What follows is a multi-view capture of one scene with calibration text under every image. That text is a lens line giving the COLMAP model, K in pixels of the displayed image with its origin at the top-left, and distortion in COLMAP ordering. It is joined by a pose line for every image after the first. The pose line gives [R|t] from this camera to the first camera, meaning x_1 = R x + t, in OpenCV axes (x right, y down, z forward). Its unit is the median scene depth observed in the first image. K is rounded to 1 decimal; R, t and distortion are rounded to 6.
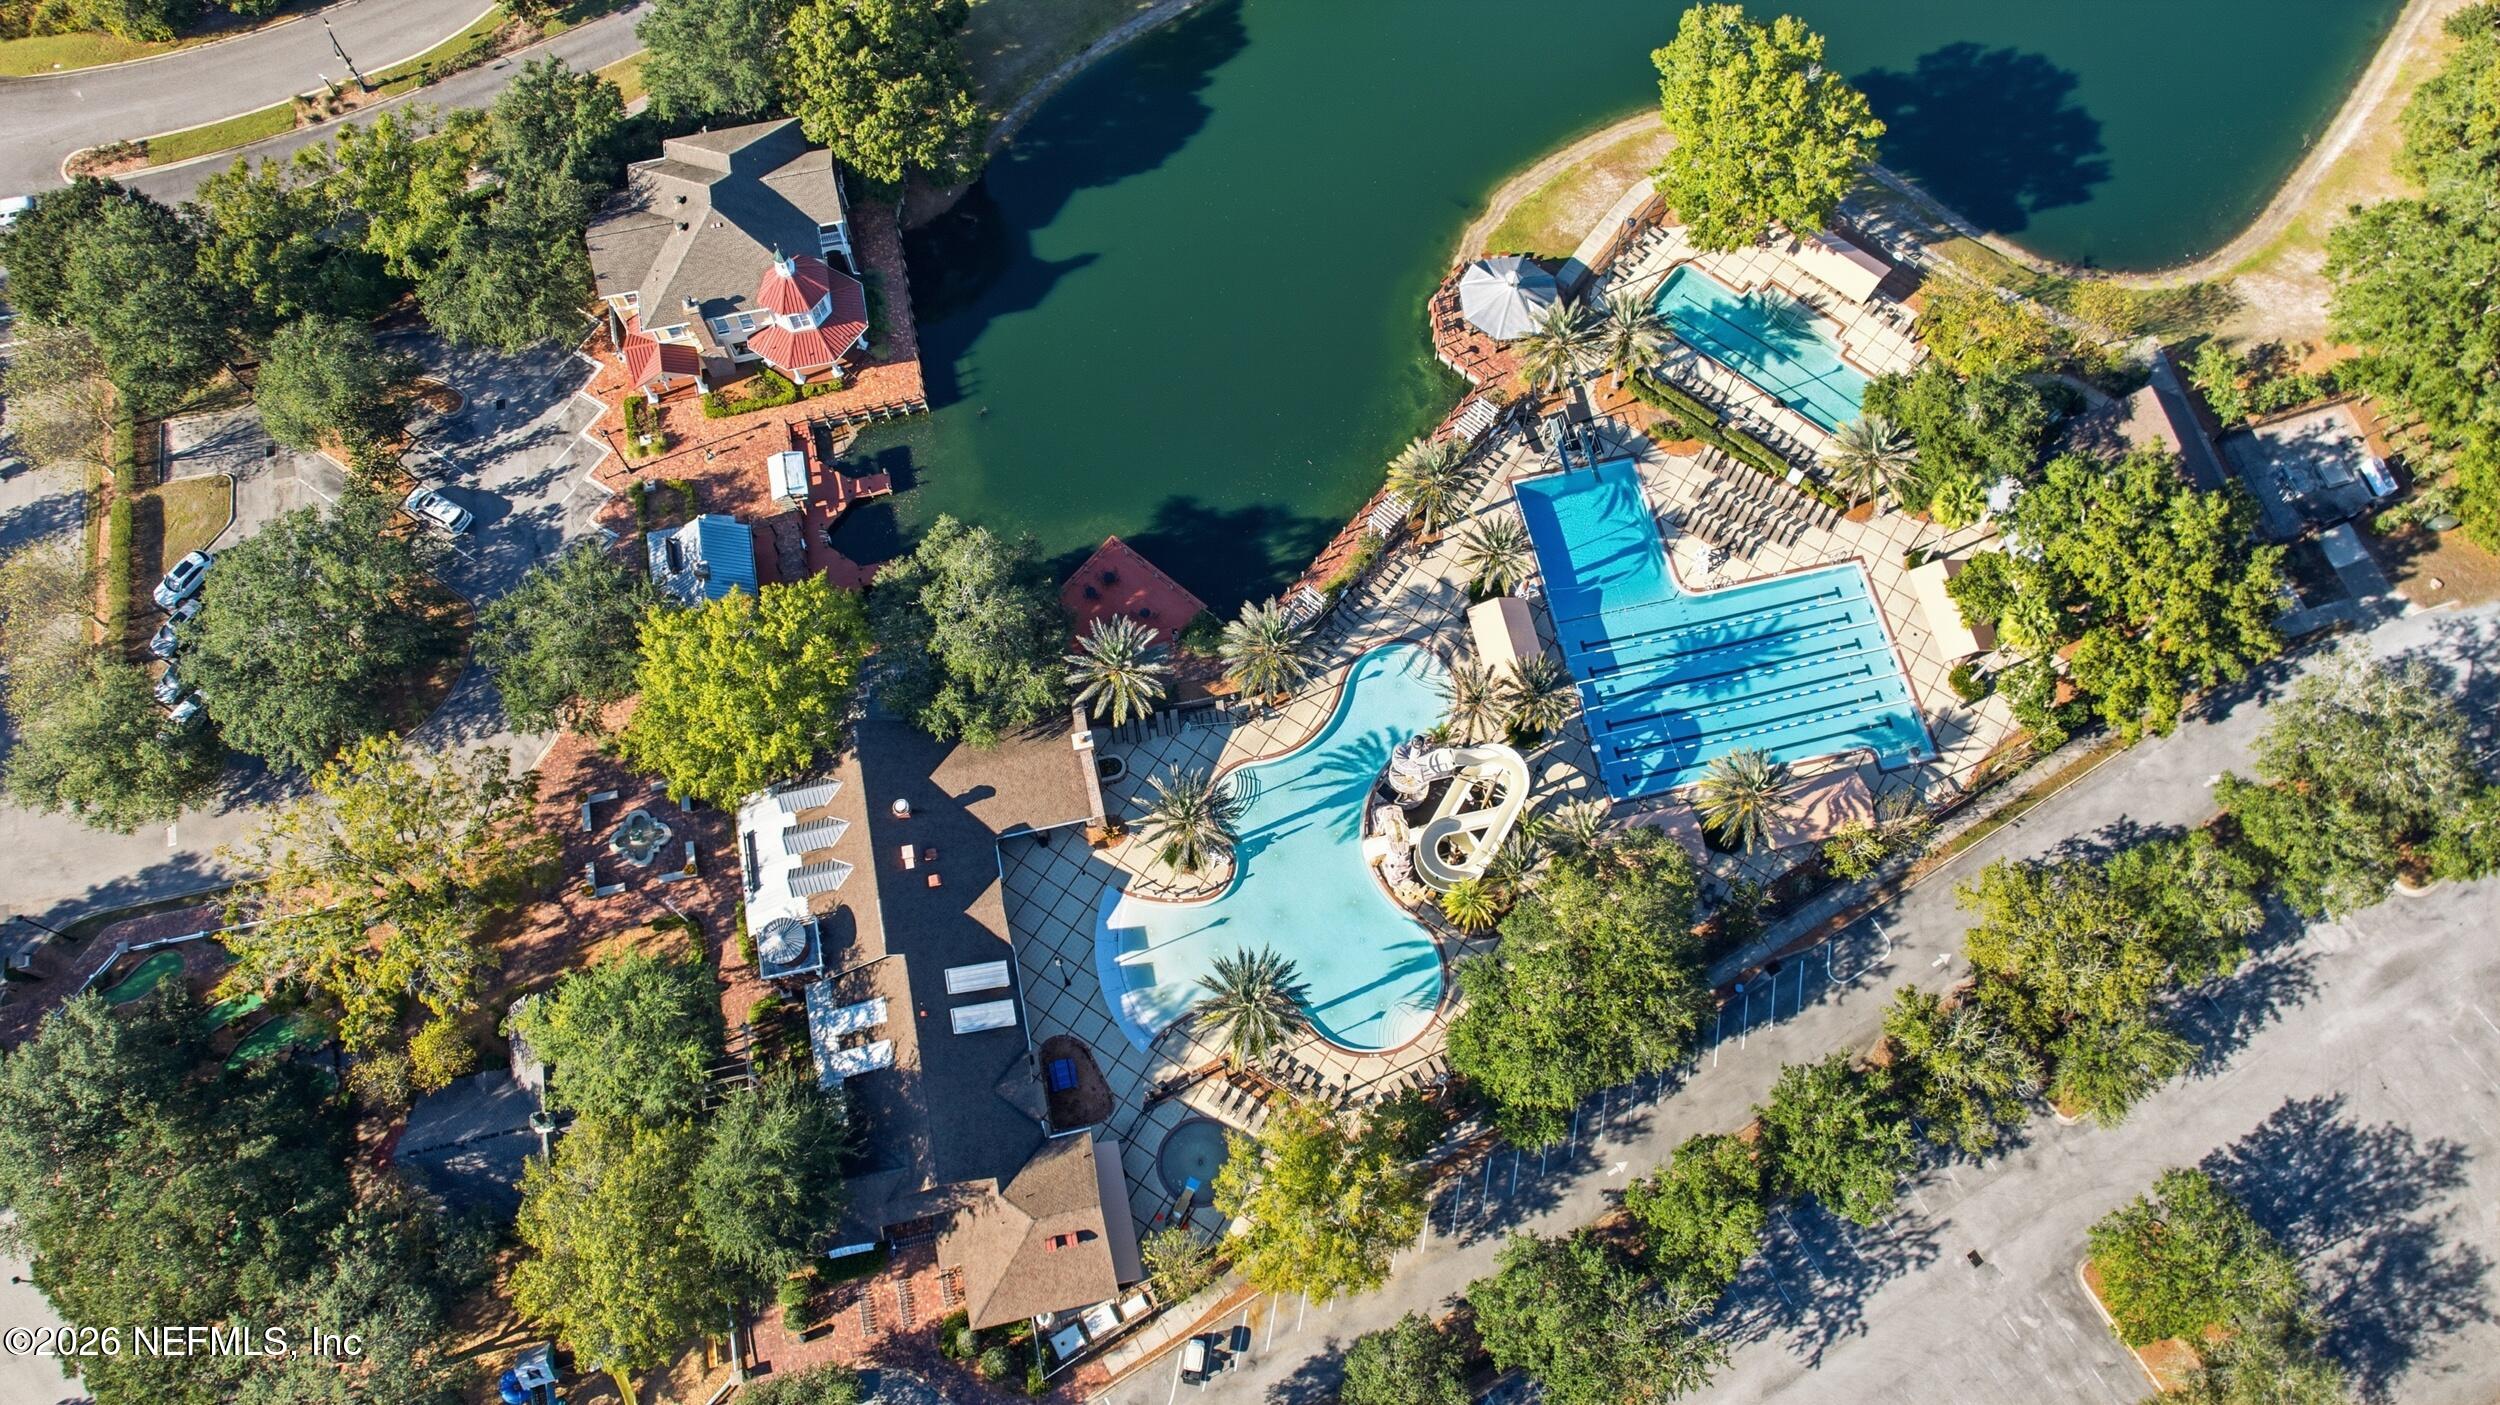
lens RADIAL K [[1751.0, 0, 1245.7], [0, 1751.0, 694.8], [0, 0, 1]] dist [-0.043813, 0.054389]
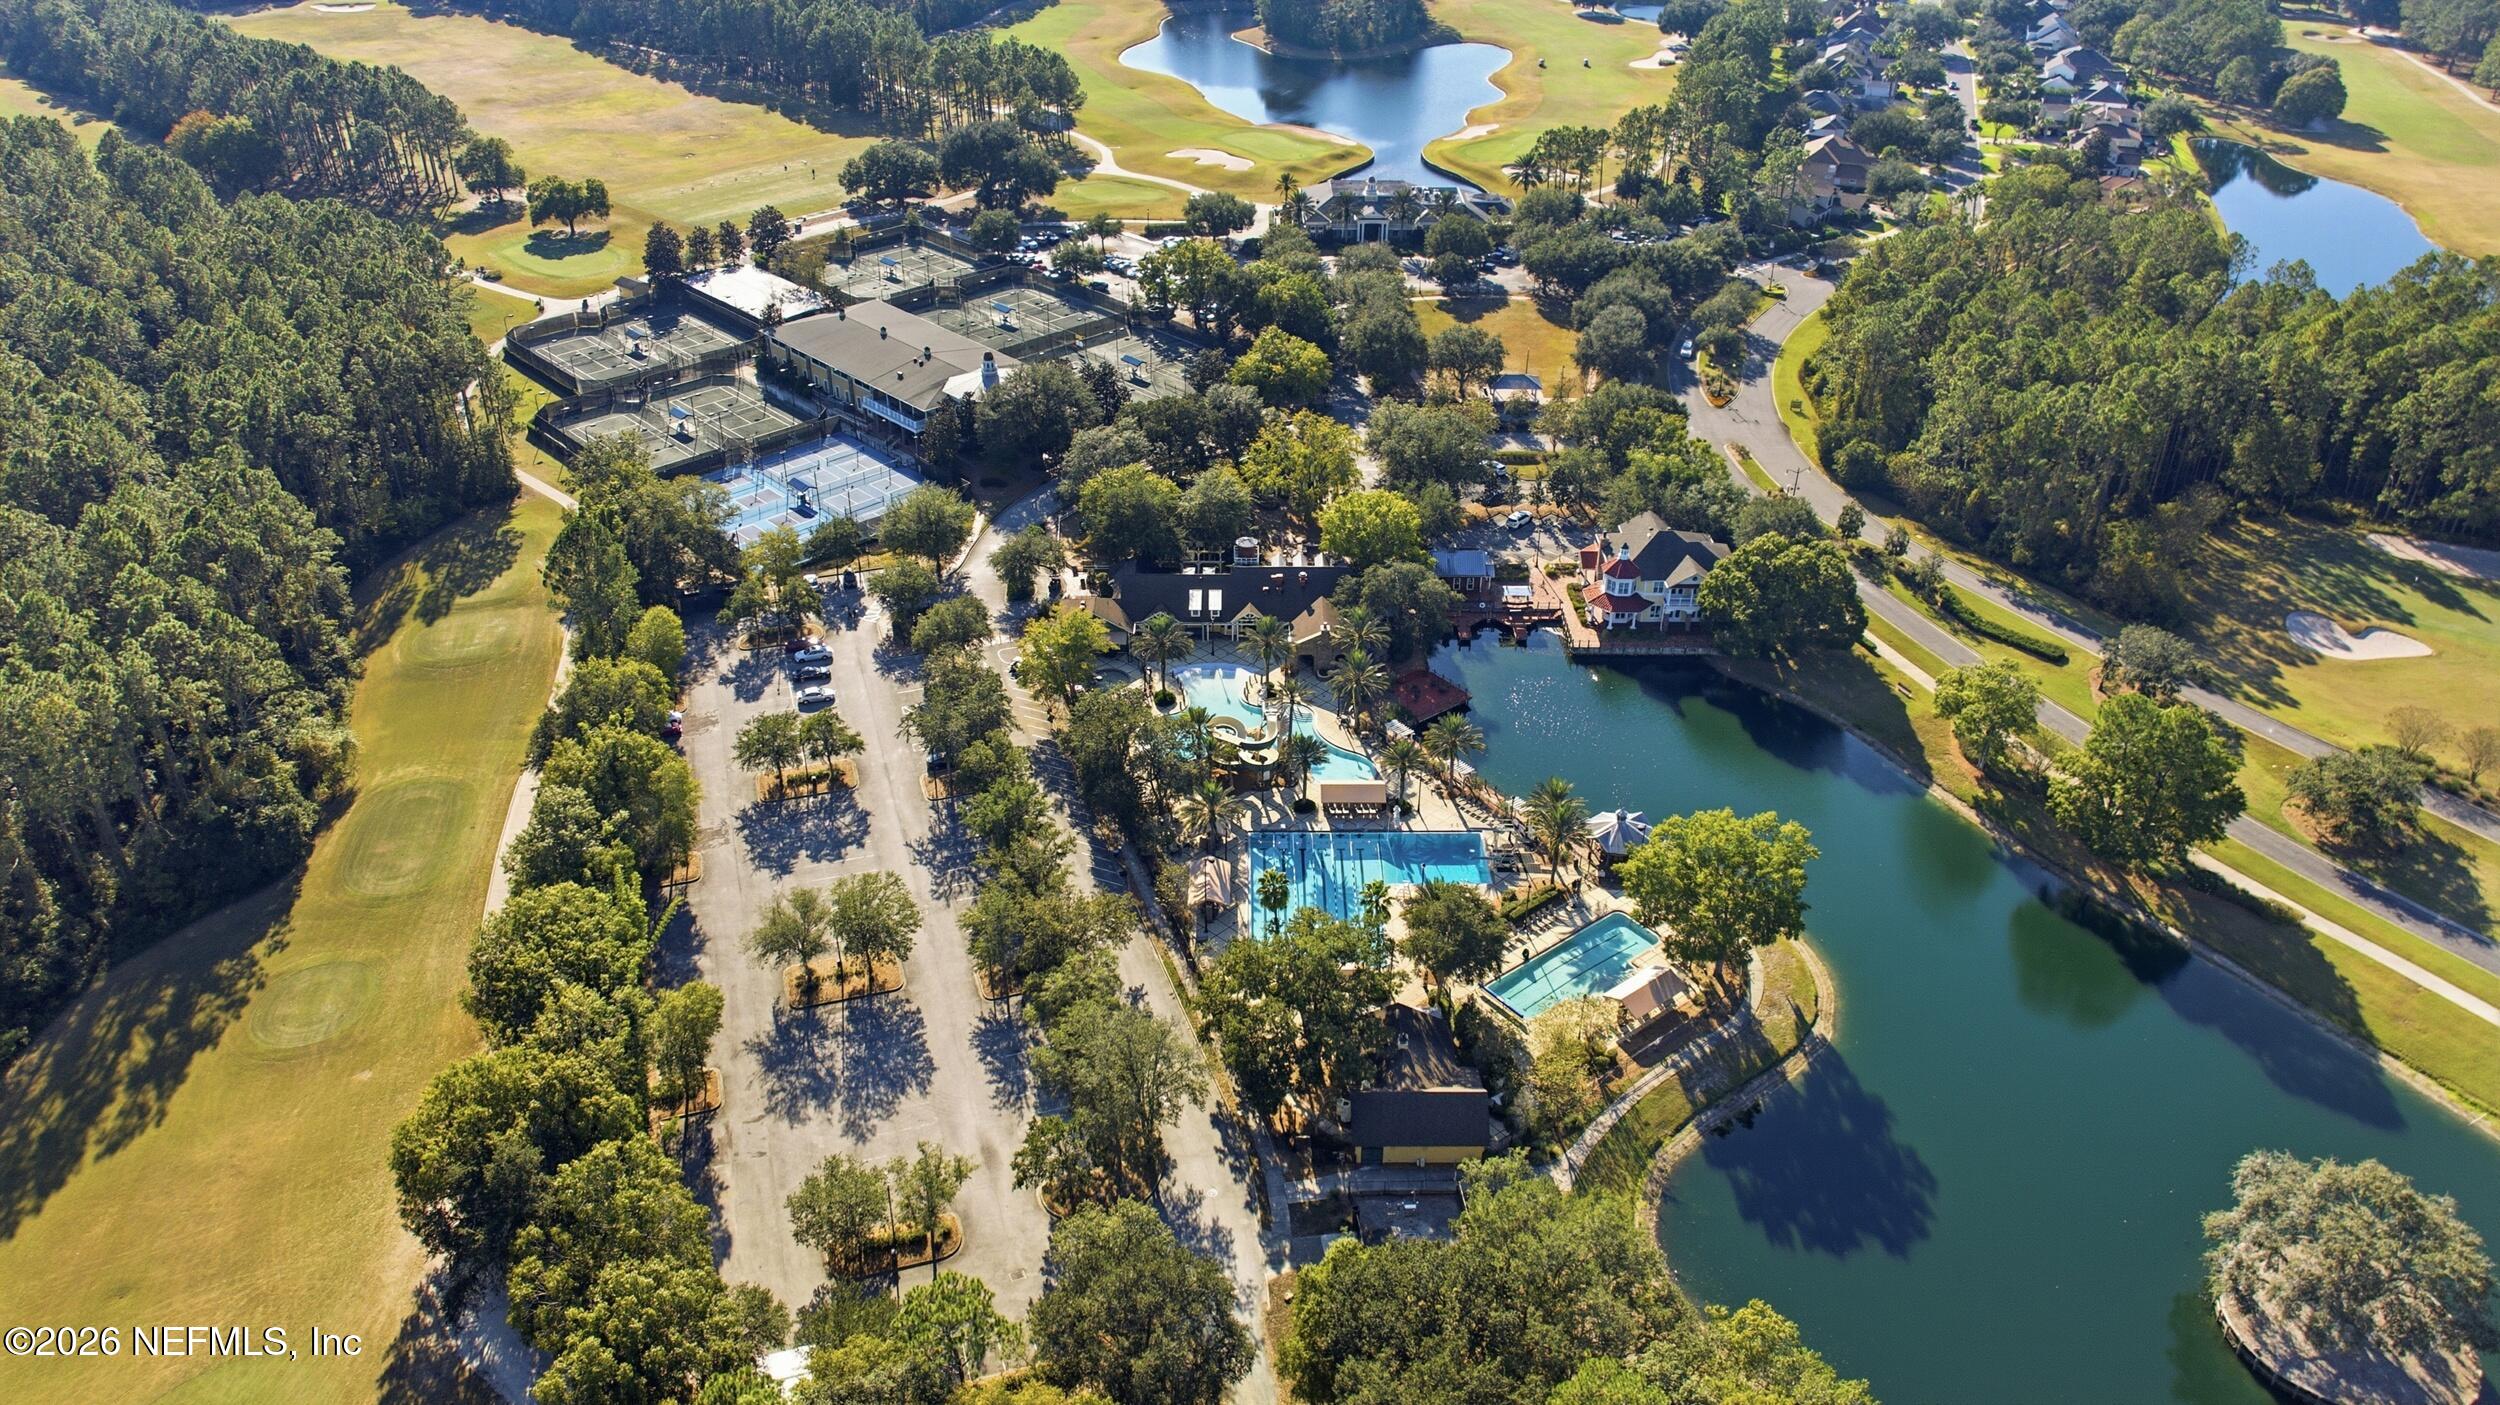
lens RADIAL K [[1694.1, 0, 1250.0], [0, 1694.1, 702.5], [0, 0, 1]] dist [-0.019389, -0.000118]
pose [[-0.206601, 0.529182, -0.822972, 1.396454], [-0.900490, 0.226125, 0.371463, -0.533425], [0.382666, 0.817822, 0.429806, 0.227343]]
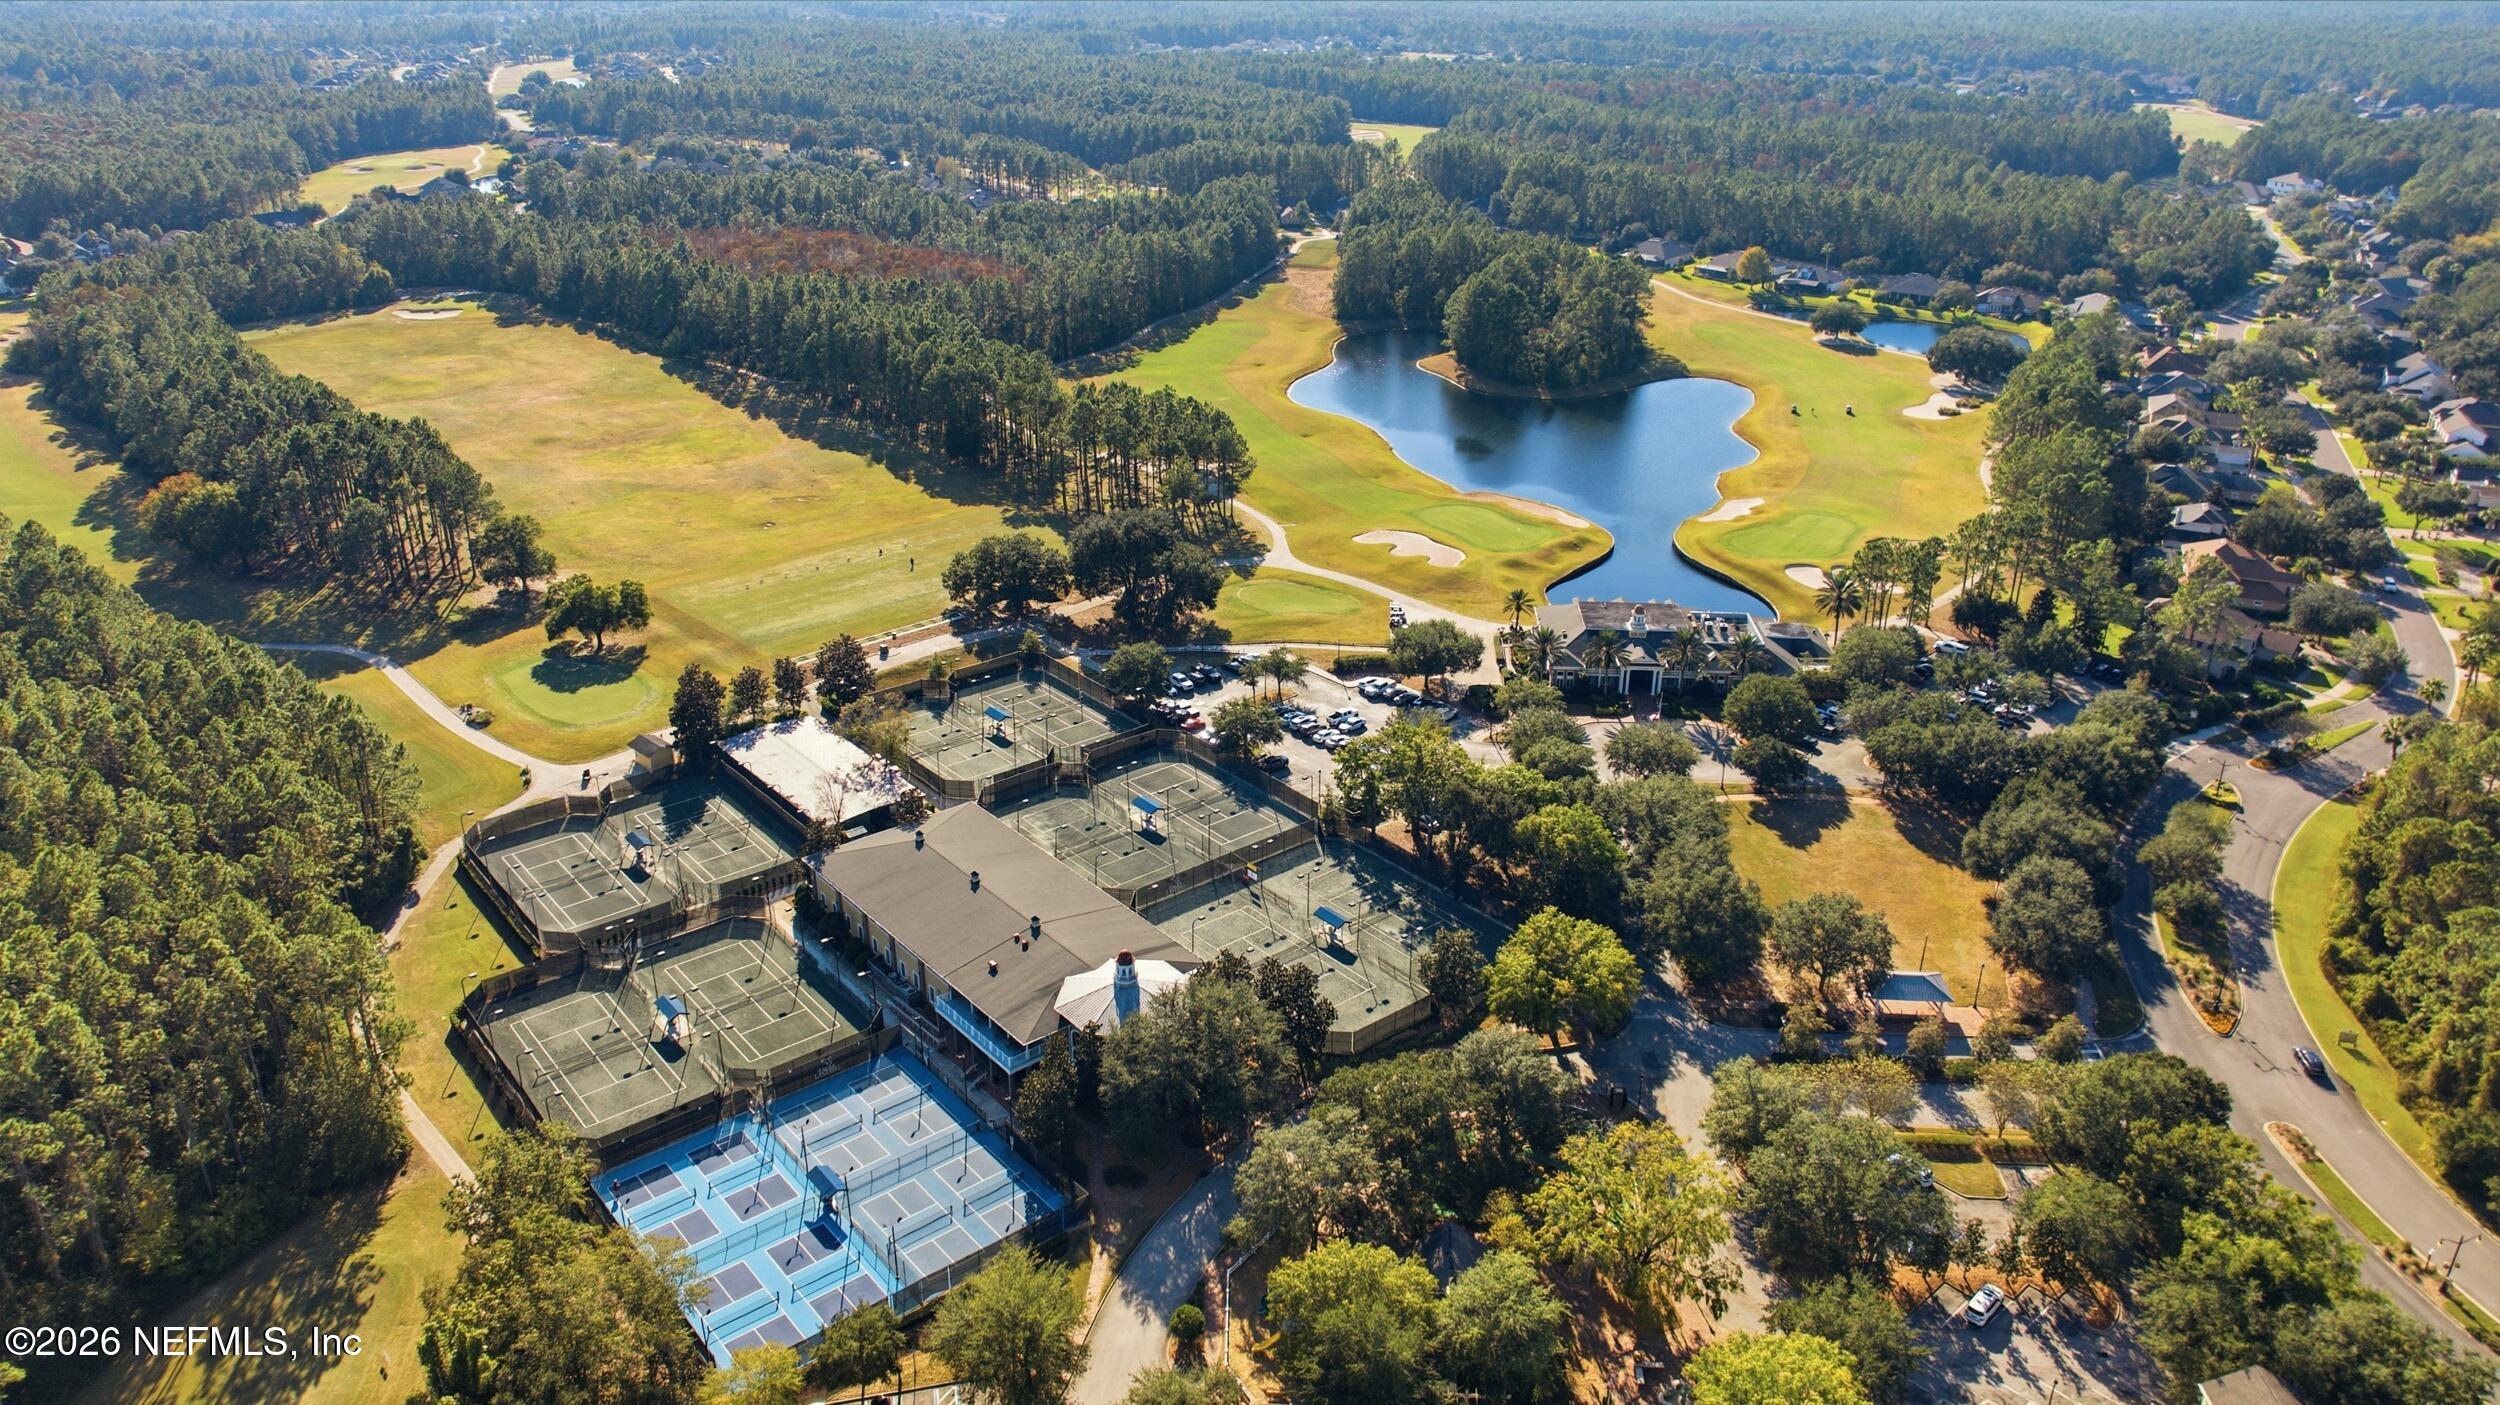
lens RADIAL K [[1702.4, 0, 1265.5], [0, 1702.4, 709.2], [0, 0, 1]] dist [-0.037621, 0.055388]
pose [[-0.271413, 0.410429, -0.870565, 0.564064], [-0.885500, 0.247938, 0.392960, -0.243046], [0.377128, 0.877539, 0.296141, 0.099838]]
